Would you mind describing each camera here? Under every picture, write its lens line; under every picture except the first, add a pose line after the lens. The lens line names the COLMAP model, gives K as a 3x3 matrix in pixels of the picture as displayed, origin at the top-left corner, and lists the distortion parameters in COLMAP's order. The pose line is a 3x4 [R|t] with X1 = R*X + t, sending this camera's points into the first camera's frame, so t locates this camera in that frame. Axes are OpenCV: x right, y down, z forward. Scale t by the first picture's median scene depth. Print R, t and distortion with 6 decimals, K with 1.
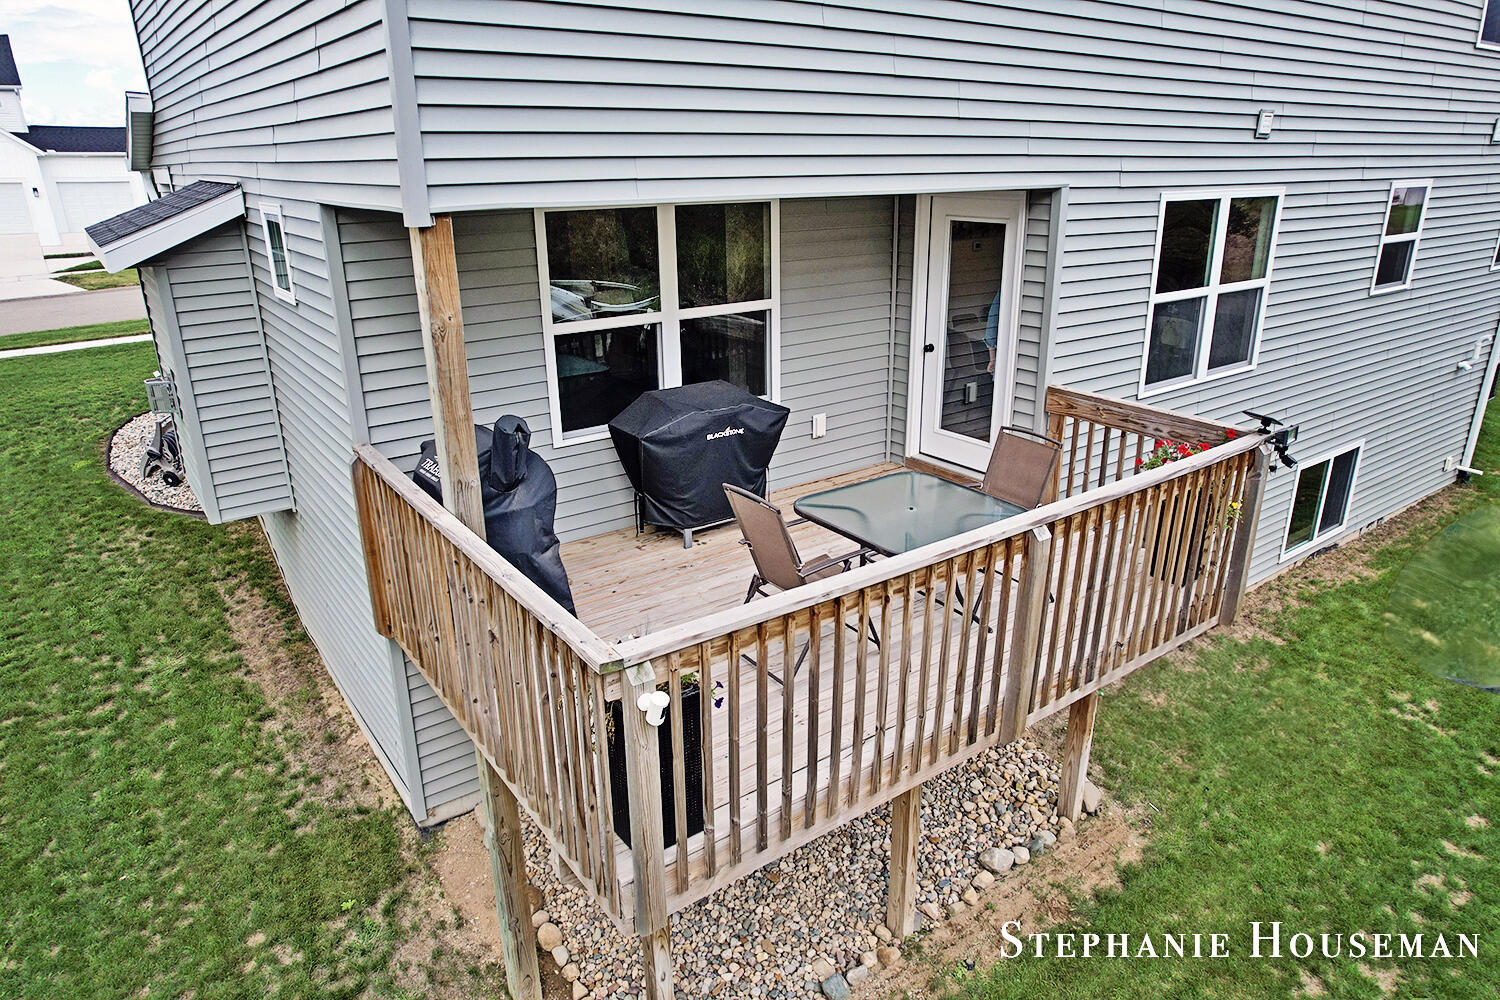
lens RADIAL K [[969.3, 0, 762.5], [0, 969.3, 508.3], [0, 0, 1]] dist [-0.071426, 0.063277]
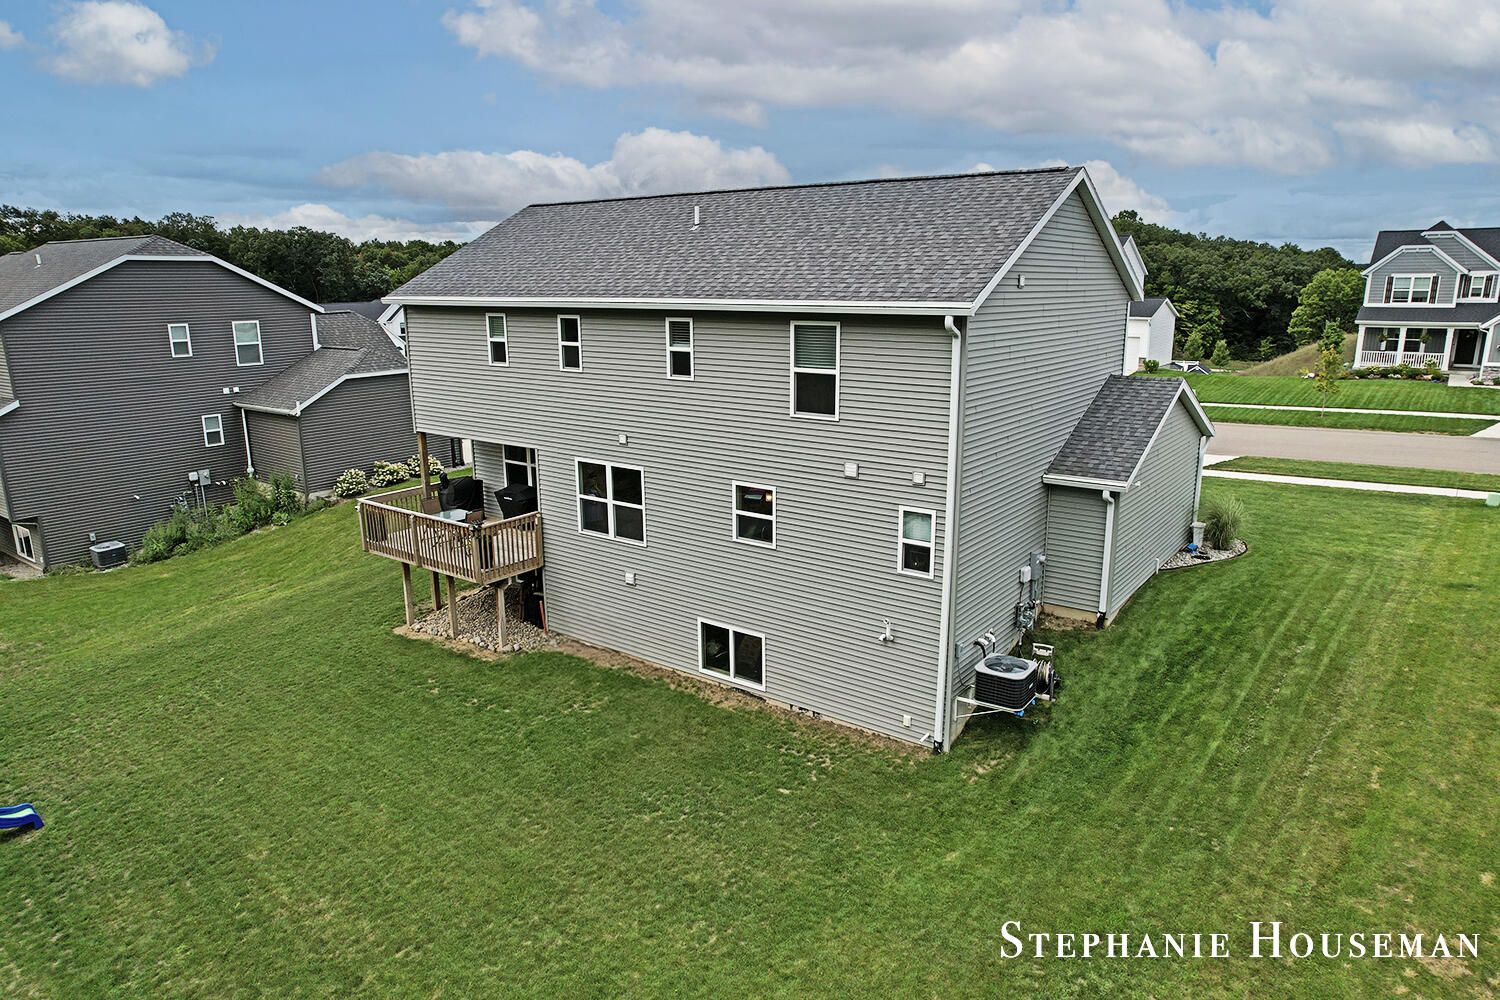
lens RADIAL K [[969.3, 0, 762.5], [0, 969.3, 508.3], [0, 0, 1]] dist [-0.071426, 0.063277]
pose [[0.289885, 0.232584, -0.928370, 2.820852], [-0.326407, 0.935890, 0.132547, -0.656428], [0.899681, 0.264603, 0.347218, 0.509865]]
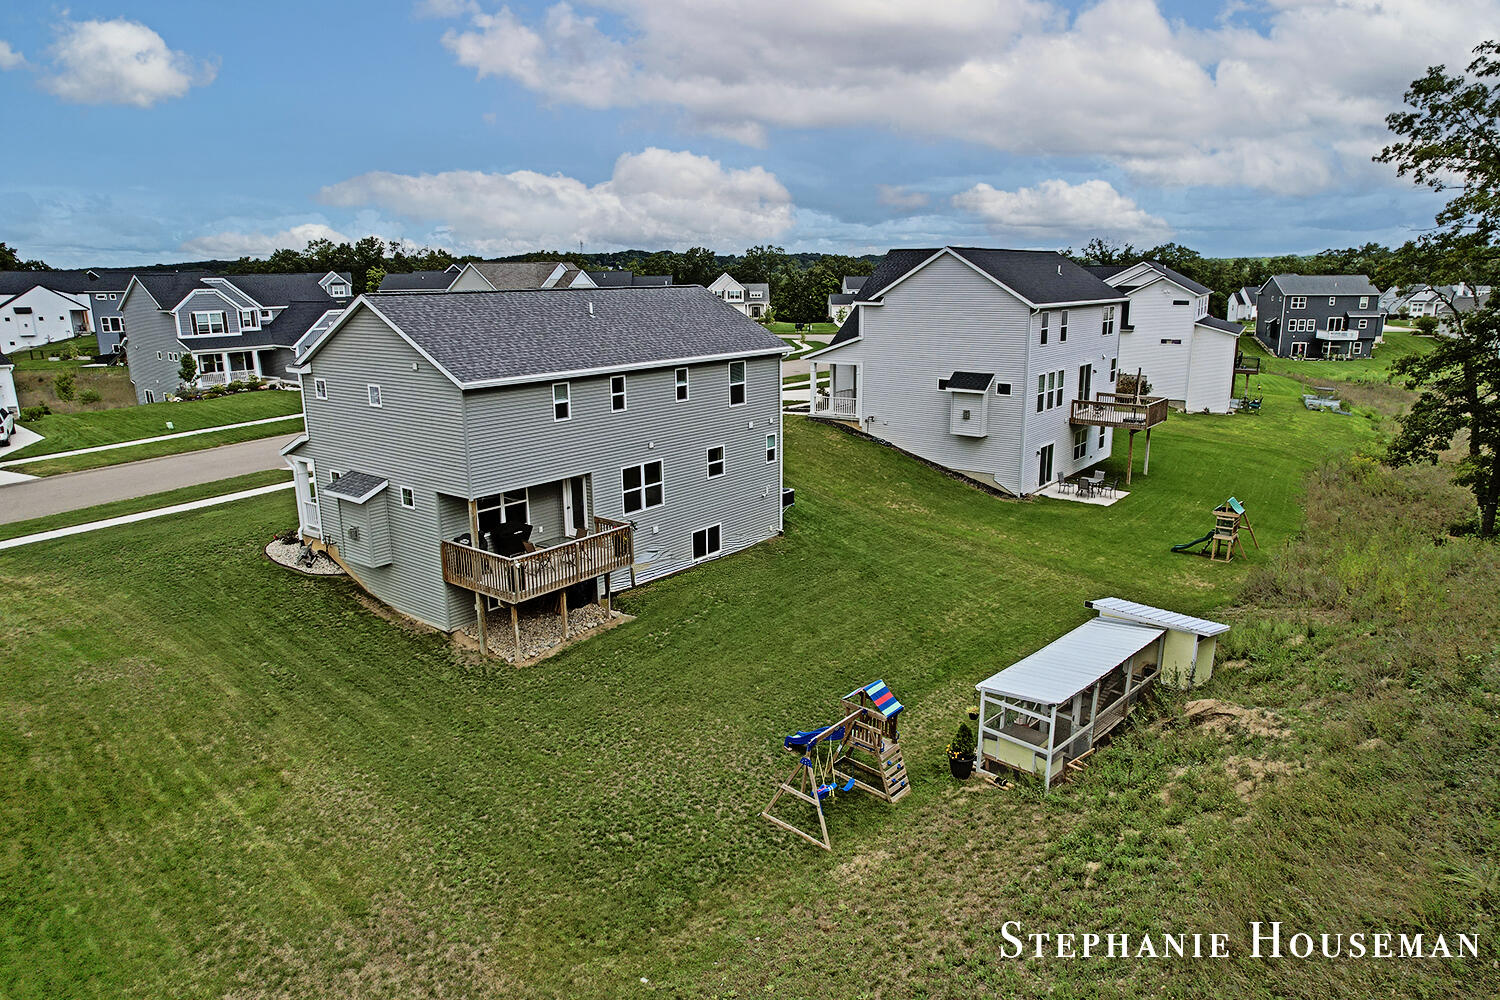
lens RADIAL K [[969.3, 0, 762.5], [0, 969.3, 508.3], [0, 0, 1]] dist [-0.071426, 0.063277]
pose [[0.962166, -0.063052, 0.265069, -0.100051], [0.092625, 0.990608, -0.100578, 0.286934], [-0.256238, 0.121324, 0.958970, -2.820543]]
